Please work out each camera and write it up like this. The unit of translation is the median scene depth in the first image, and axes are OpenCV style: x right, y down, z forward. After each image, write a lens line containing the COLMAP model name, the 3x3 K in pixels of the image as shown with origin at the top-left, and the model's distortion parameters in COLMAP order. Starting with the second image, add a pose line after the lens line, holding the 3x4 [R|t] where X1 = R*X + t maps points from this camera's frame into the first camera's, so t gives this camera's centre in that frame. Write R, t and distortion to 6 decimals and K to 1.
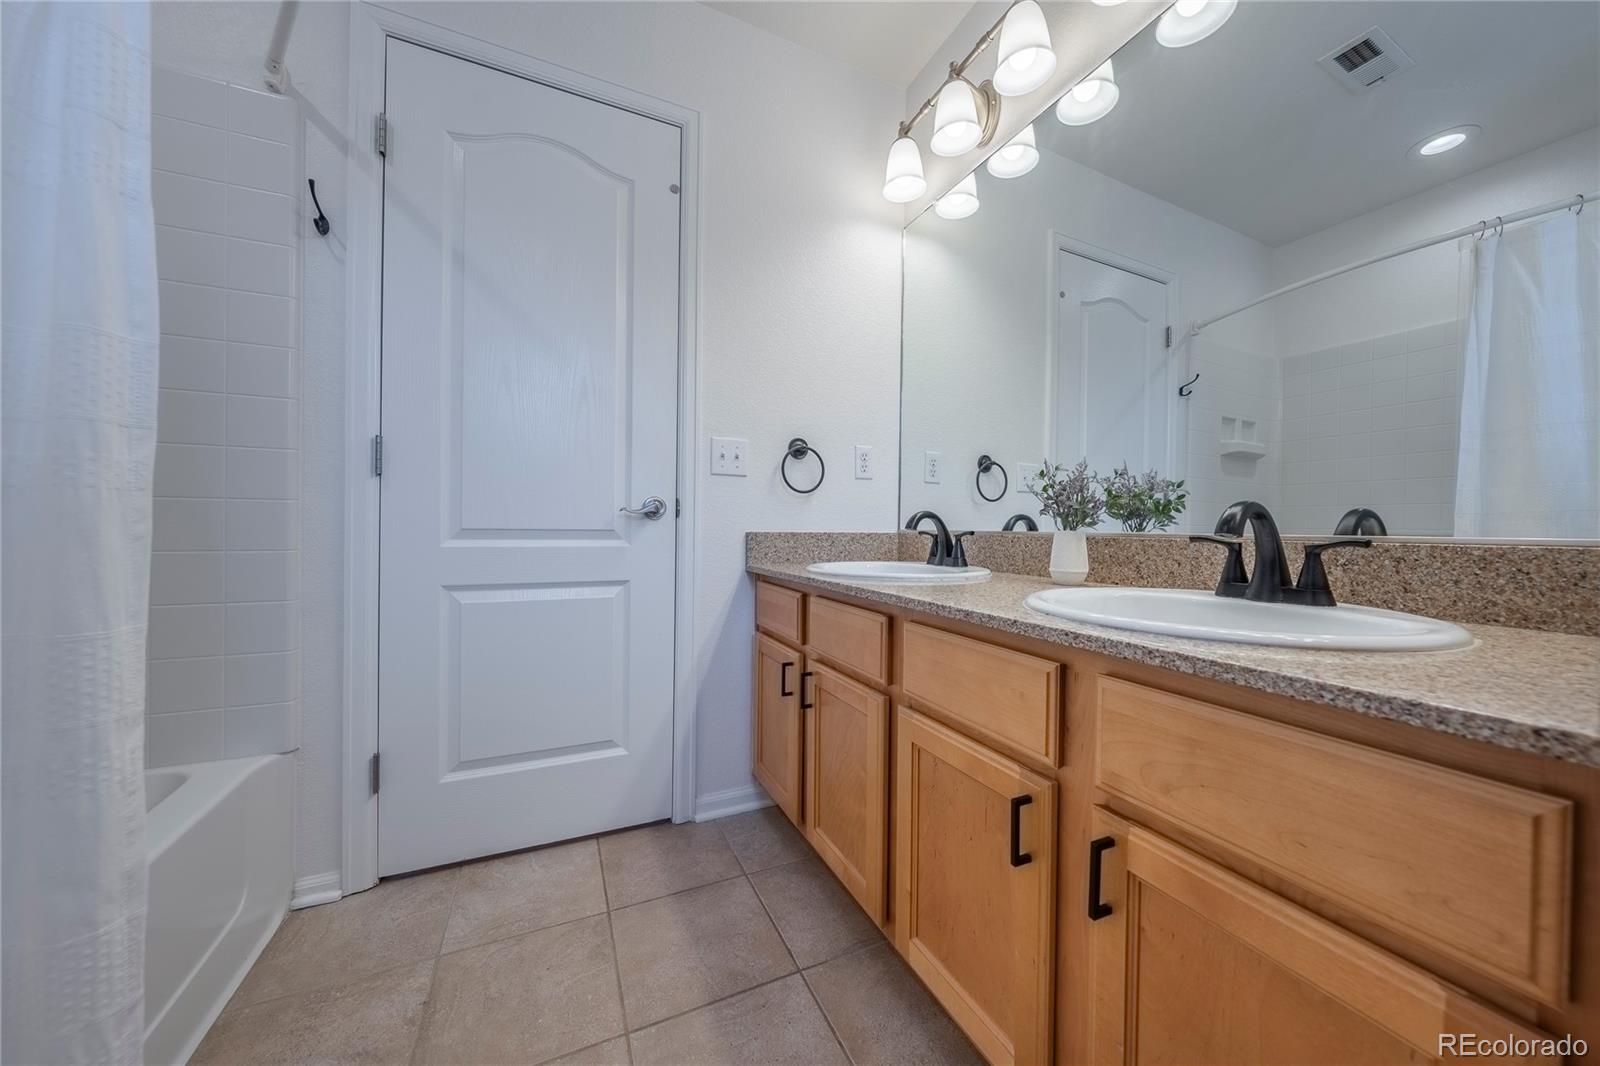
lens RADIAL K [[549.7, 0, 800.0], [0, 549.7, 533.0], [0, 0, 1]] dist [0.000105, 0.000000]
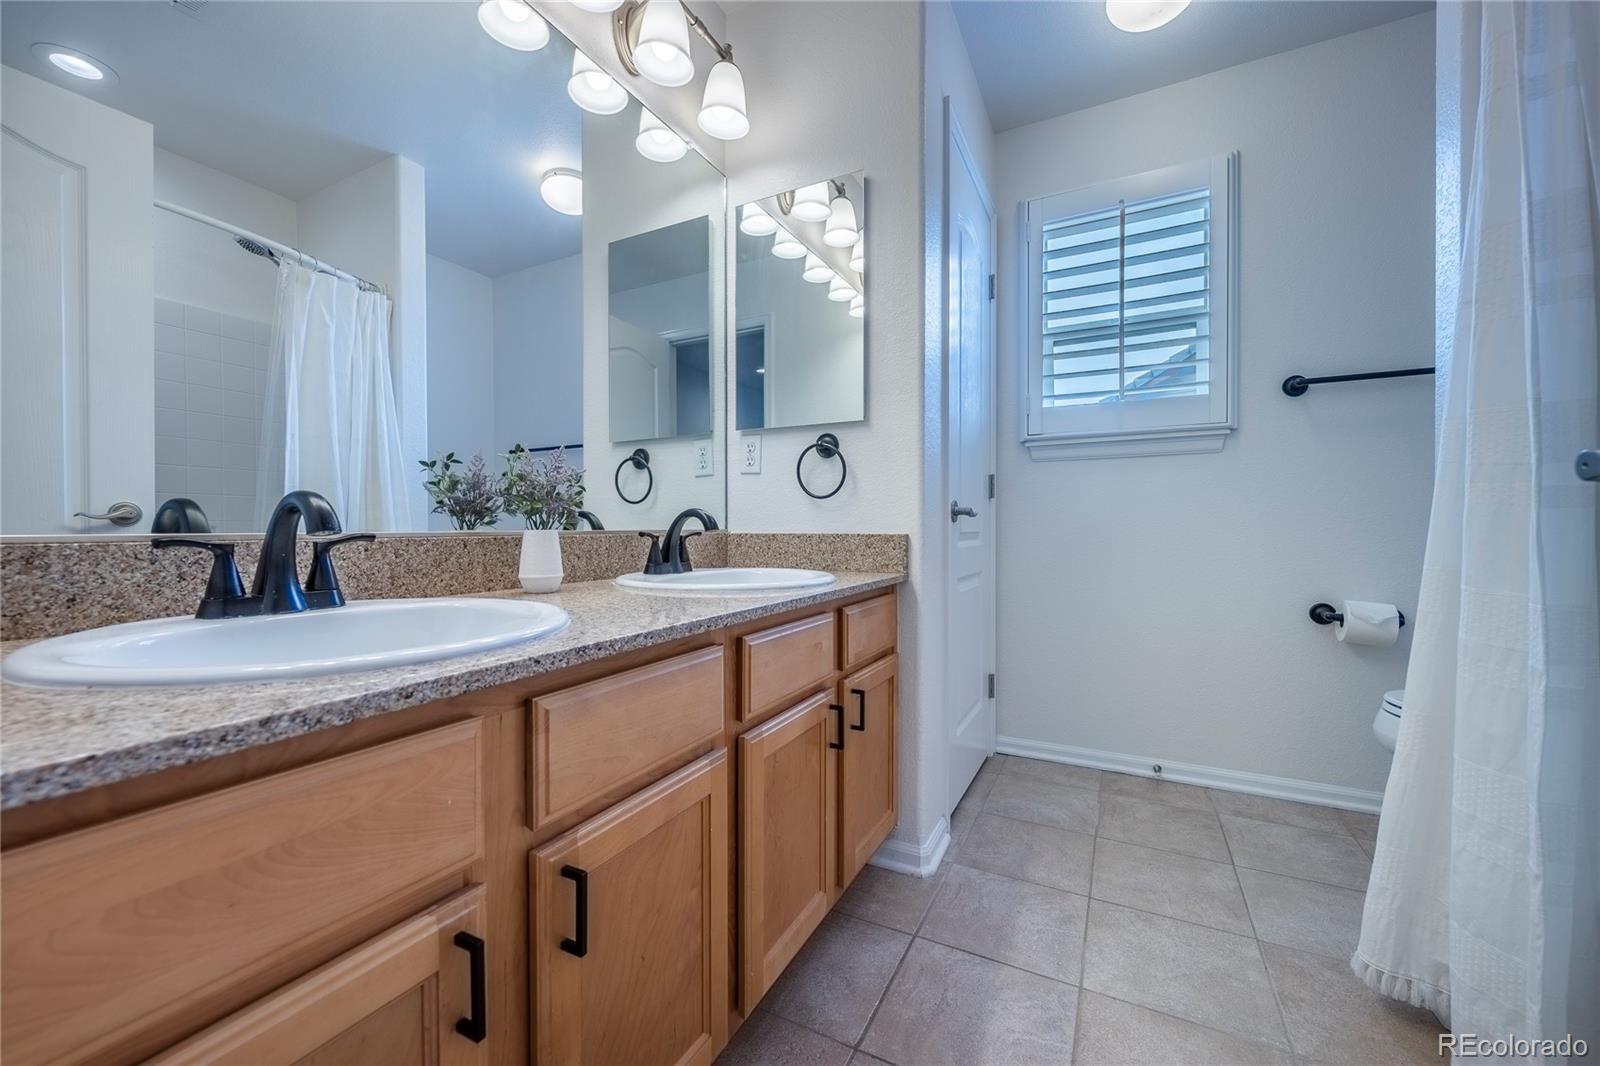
lens RADIAL K [[605.1, 0, 800.0], [0, 605.1, 533.0], [0, 0, 1]] dist [-0.000190, -0.000008]
pose [[-0.618346, -0.012679, 0.785804, -0.542835], [0.001700, 0.999846, 0.017471, -0.017870], [-0.785904, 0.012139, -0.618229, 1.353815]]
